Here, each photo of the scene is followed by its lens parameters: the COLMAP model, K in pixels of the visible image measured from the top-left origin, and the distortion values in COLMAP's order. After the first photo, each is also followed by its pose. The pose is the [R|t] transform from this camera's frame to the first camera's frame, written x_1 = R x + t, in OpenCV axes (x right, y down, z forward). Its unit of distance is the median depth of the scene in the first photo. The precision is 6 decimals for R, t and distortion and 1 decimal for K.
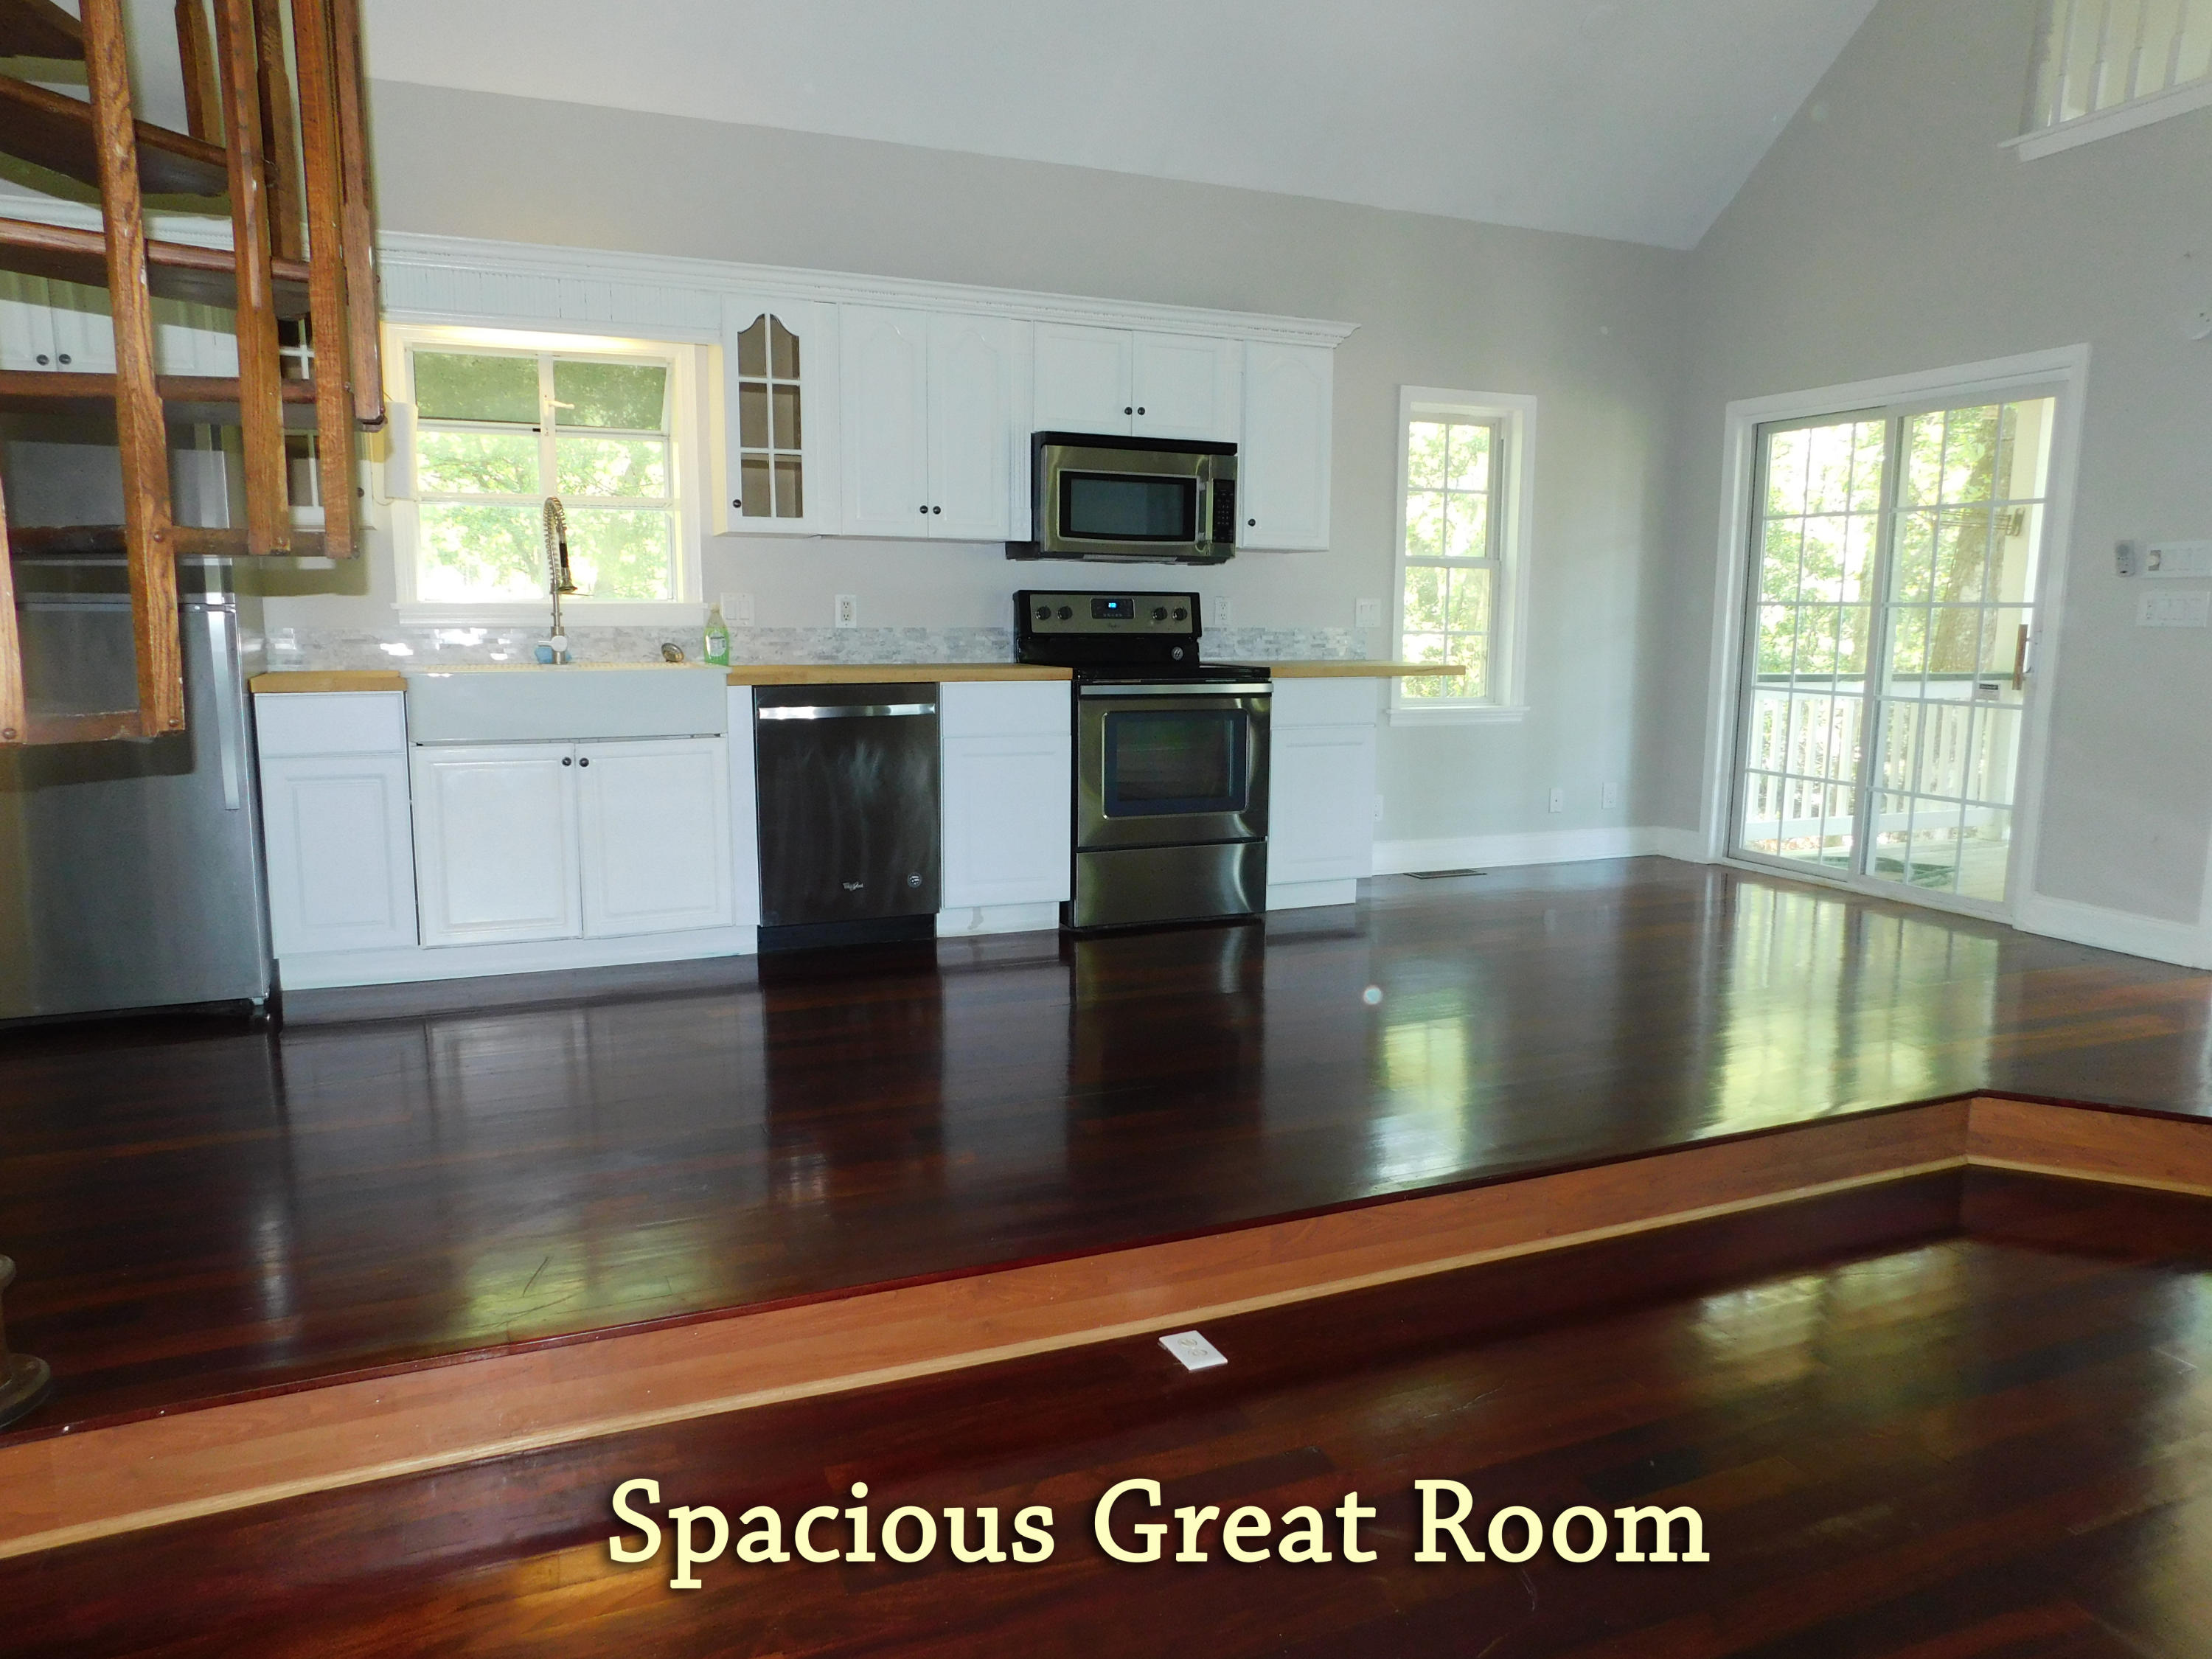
lens RADIAL K [[1493.4, 0, 1095.1], [0, 1493.4, 831.2], [0, 0, 1]] dist [-0.059447, 0.057613]
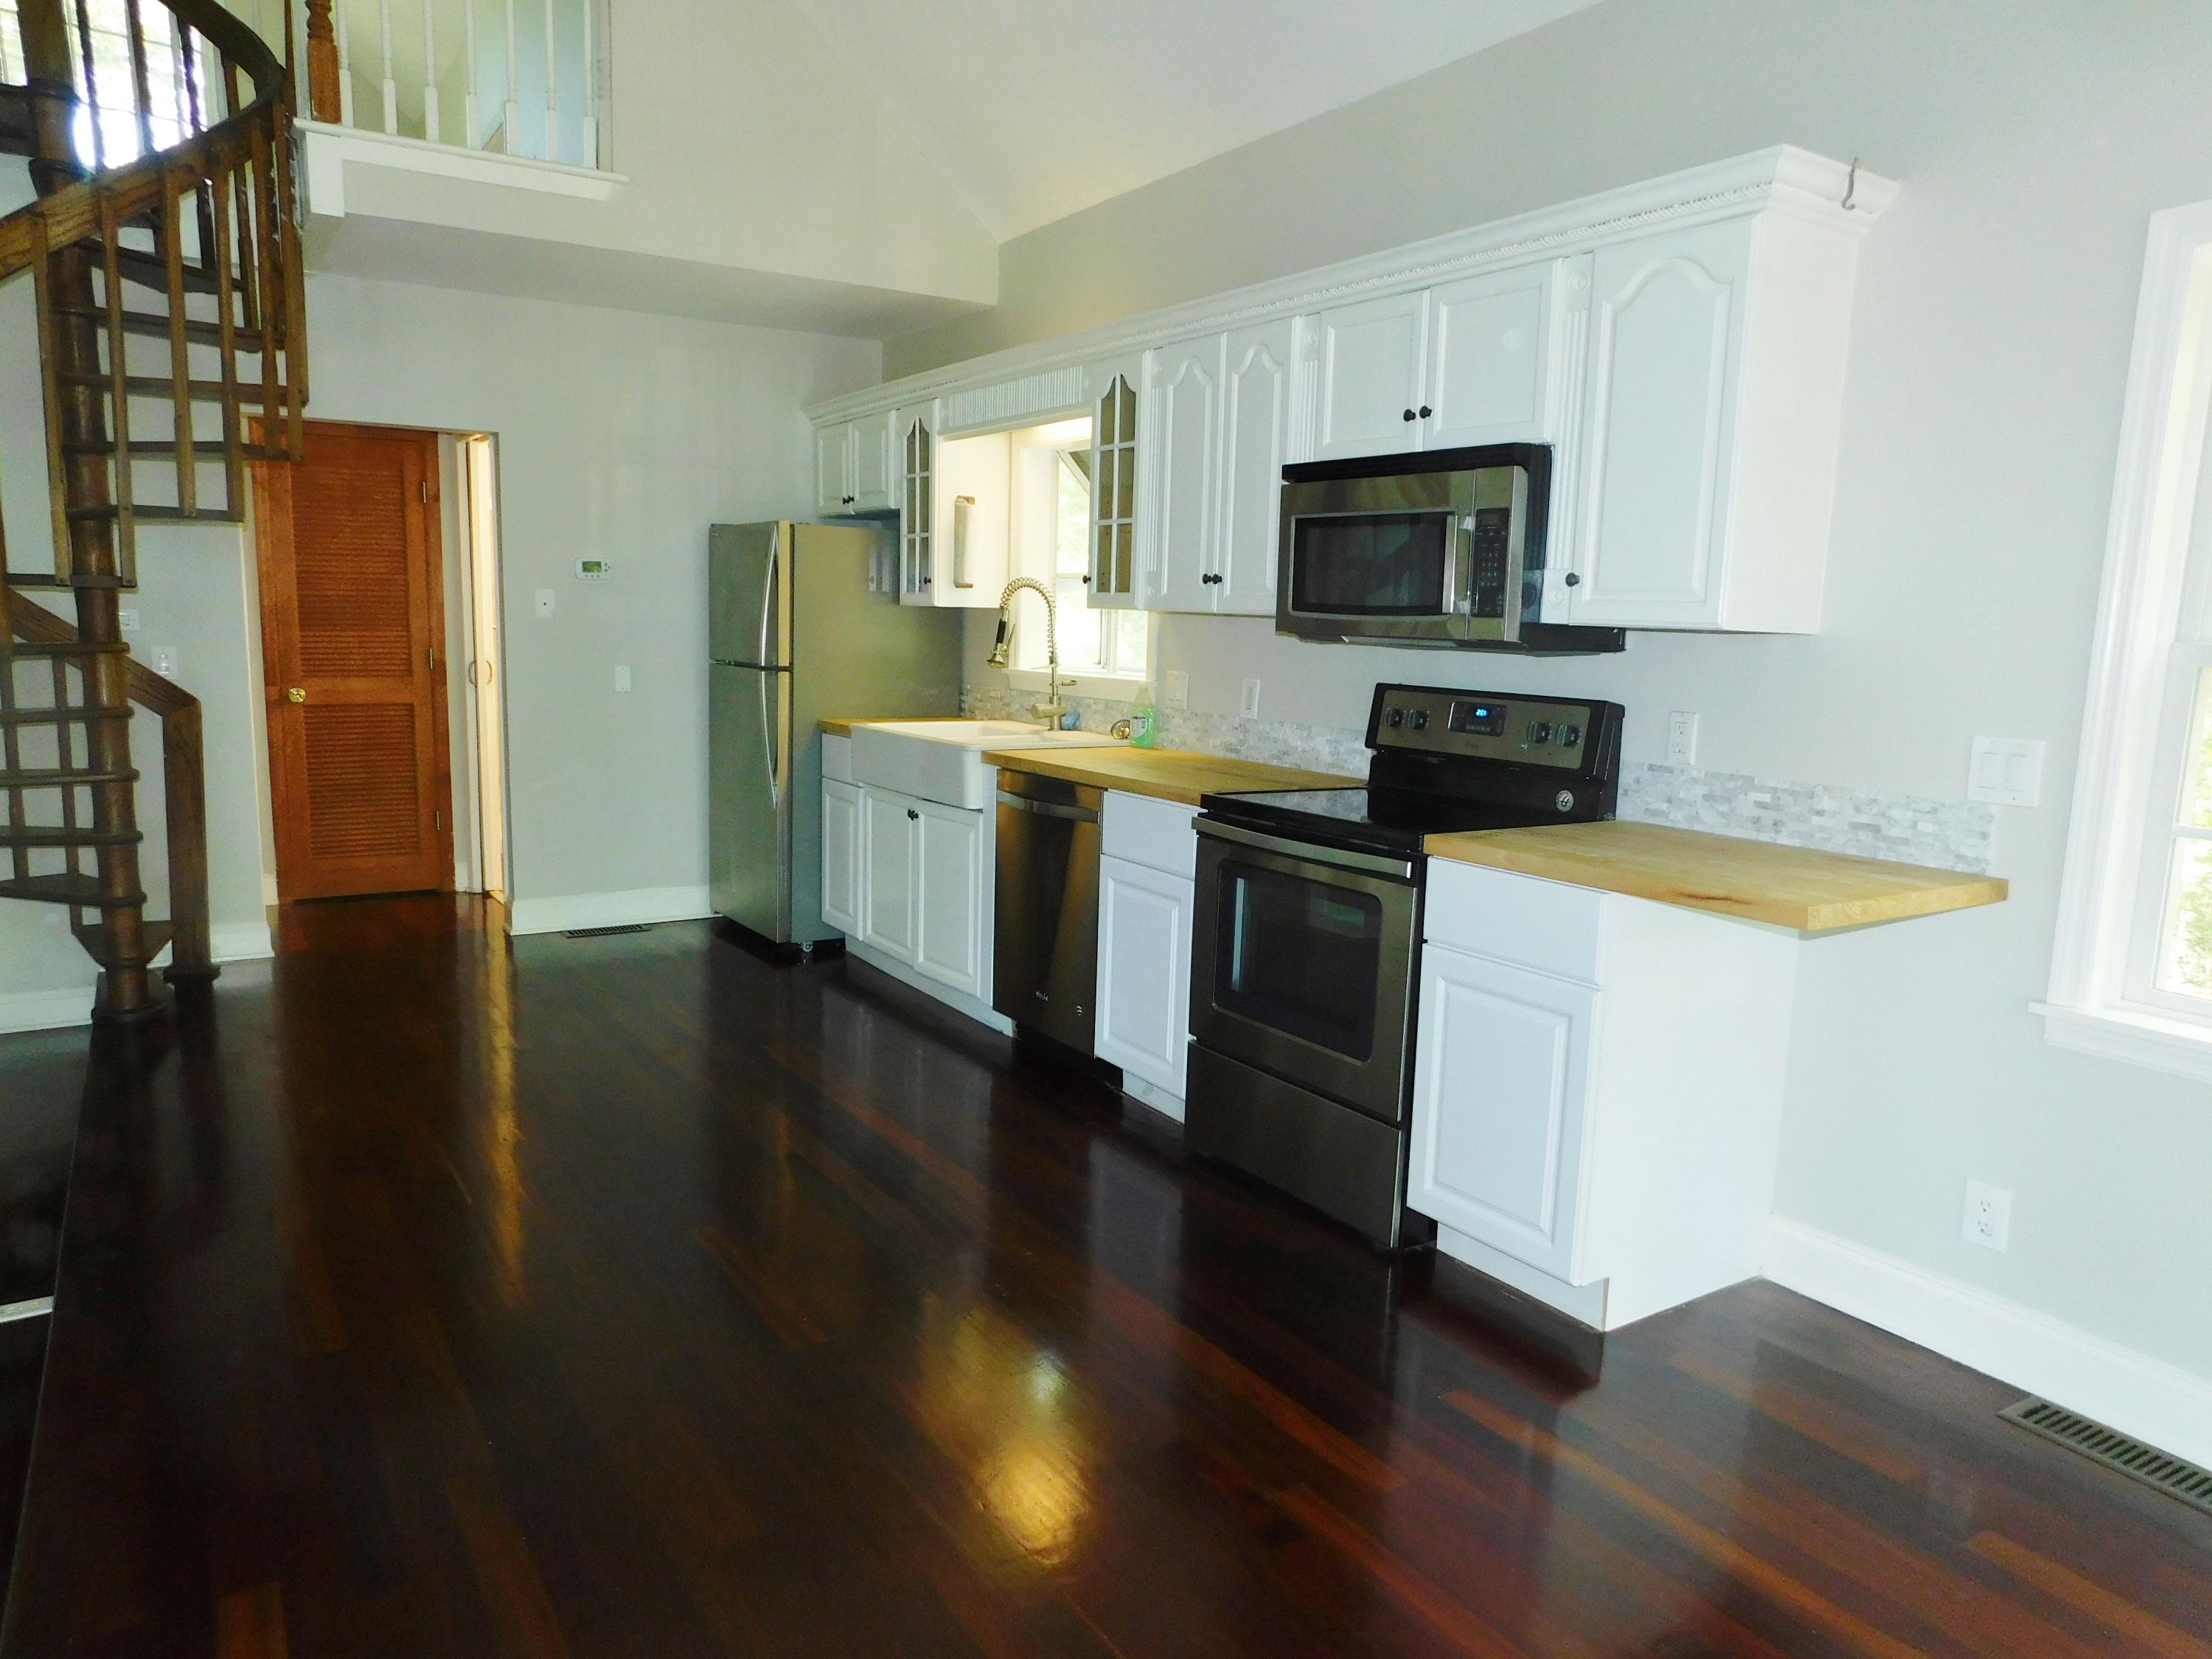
lens RADIAL K [[1493.4, 0, 1105.7], [0, 1493.4, 828.6], [0, 0, 1]] dist [-0.059447, 0.057613]
pose [[0.167450, 0.137879, -0.976192, 0.659817], [-0.169766, 0.979414, 0.109214, -0.154959], [0.971154, 0.147436, 0.187410, 0.779472]]
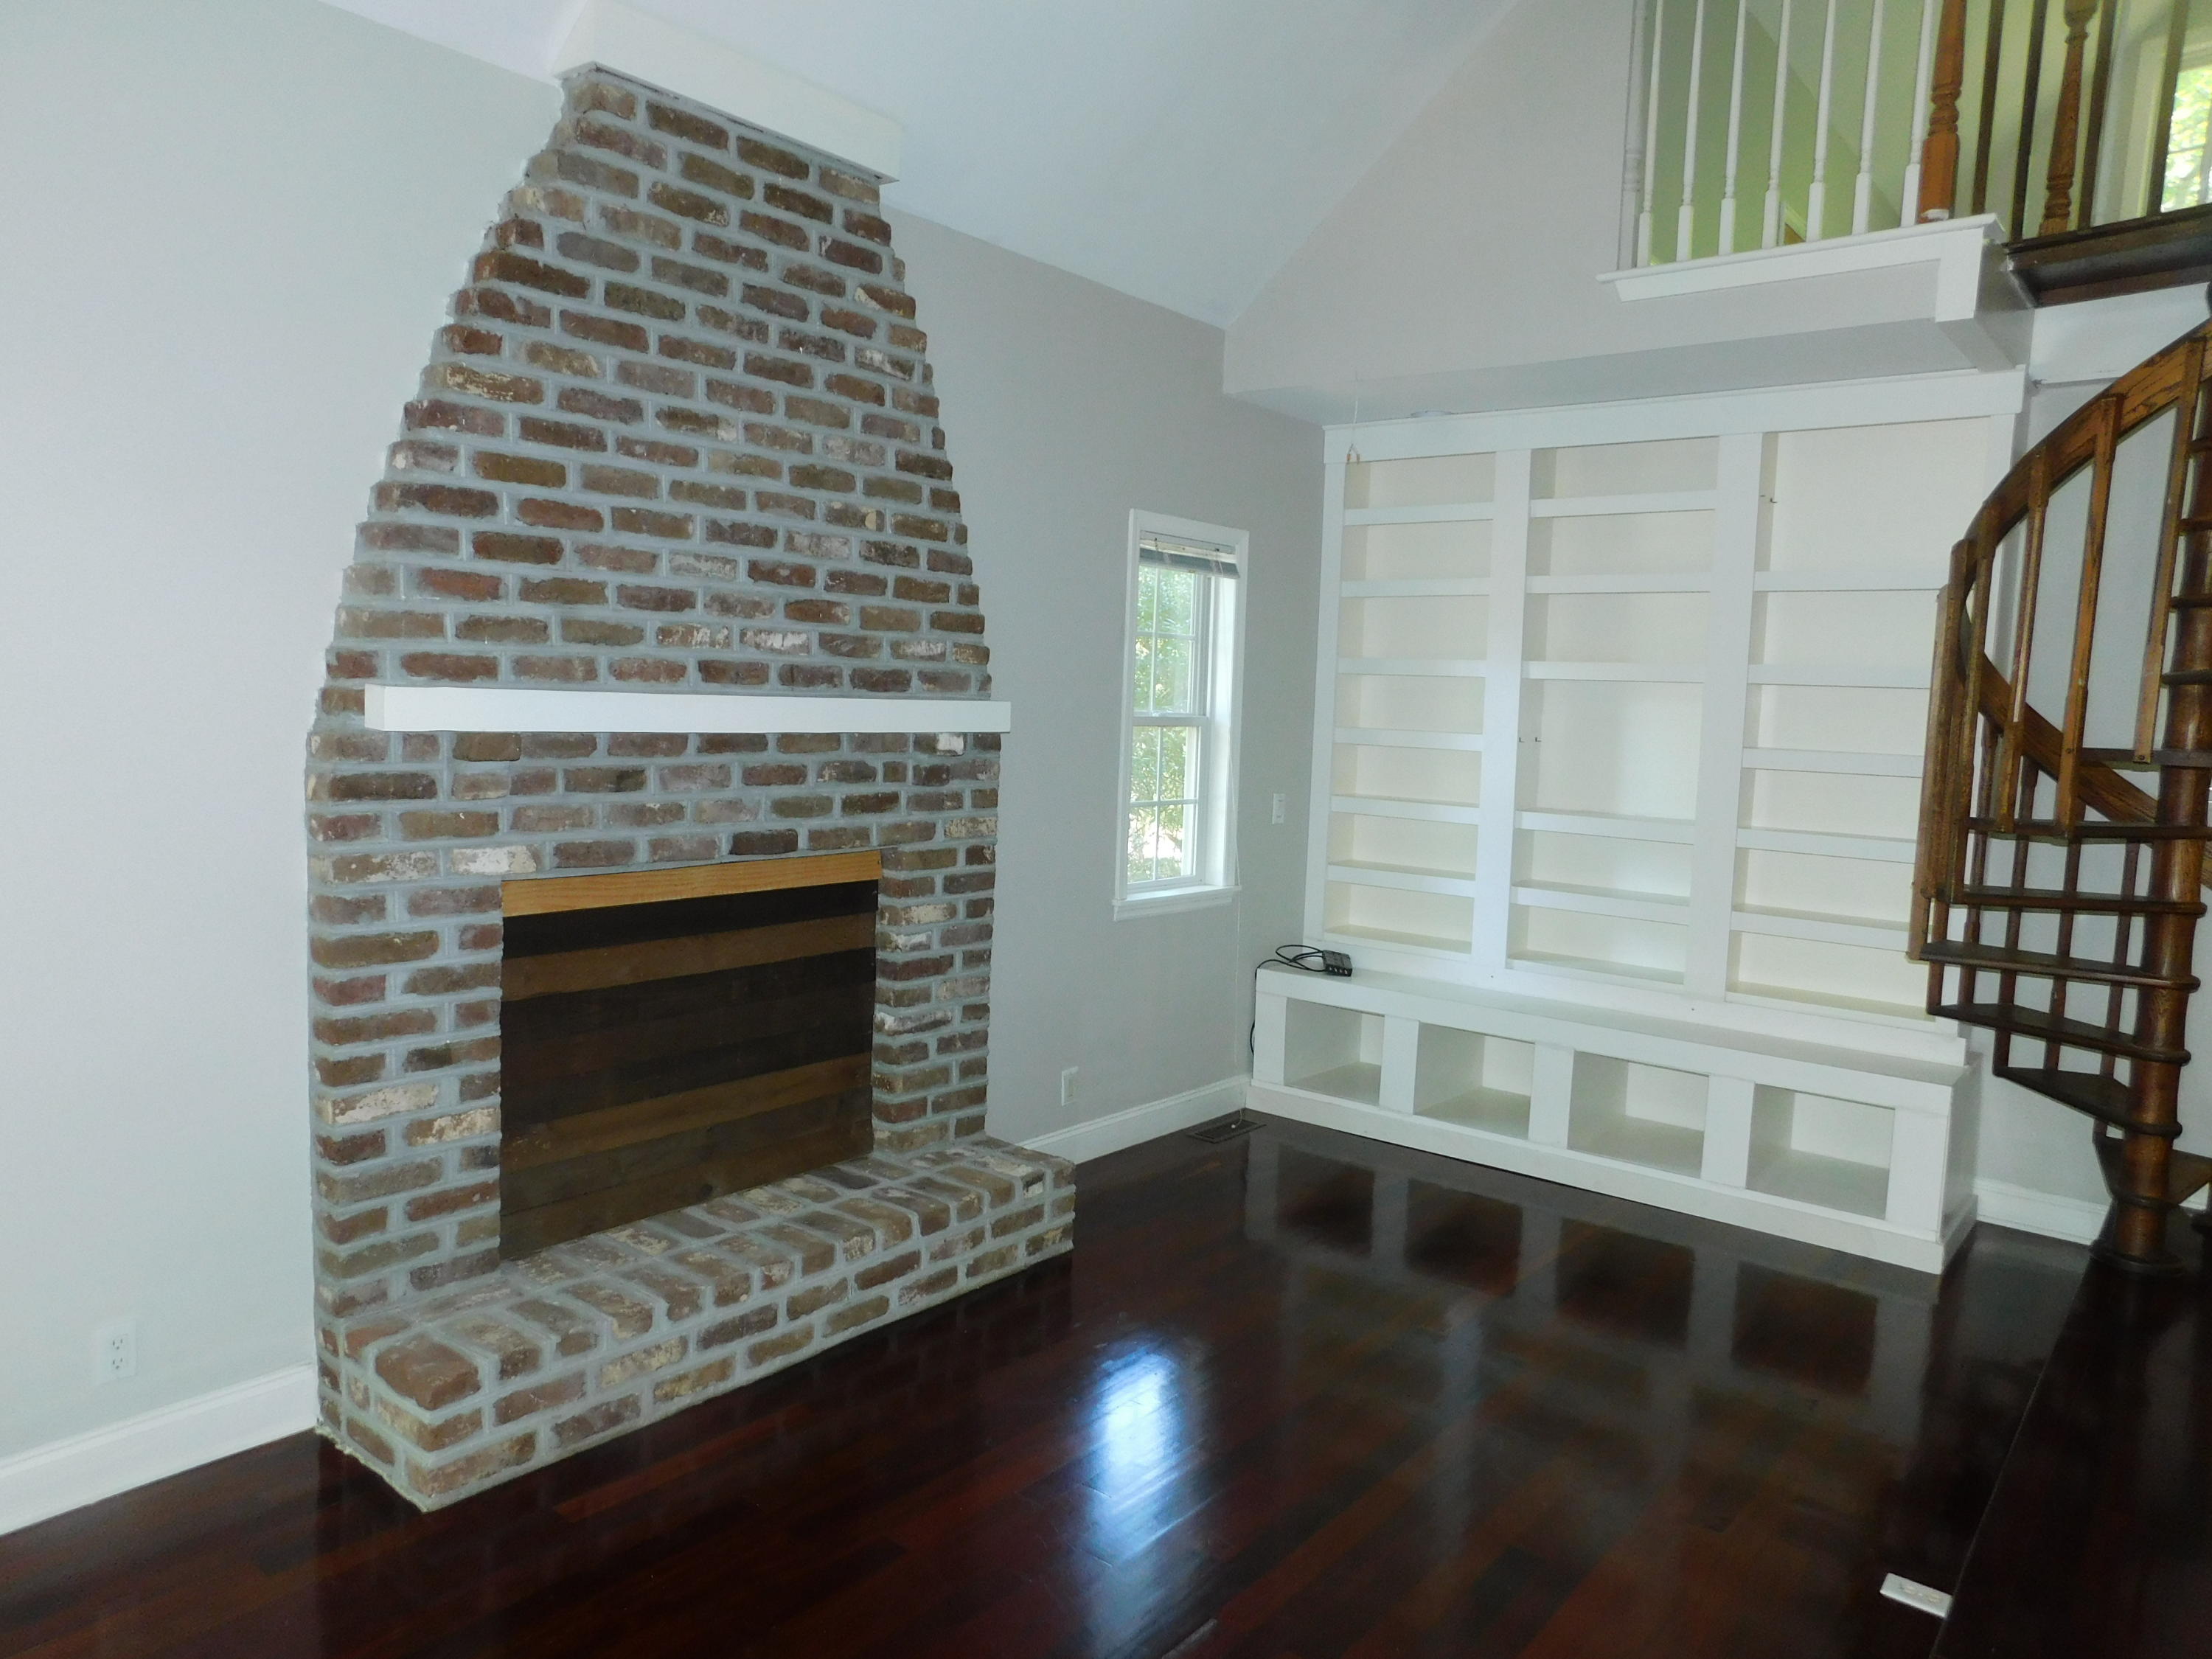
lens RADIAL K [[1493.4, 0, 1098.1], [0, 1493.4, 836.6], [0, 0, 1]] dist [-0.059447, 0.057613]
pose [[-0.889092, 0.005182, -0.457699, 0.523143], [-0.111240, 0.967511, 0.227041, -0.169048], [0.444005, 0.252775, -0.859630, 0.744798]]
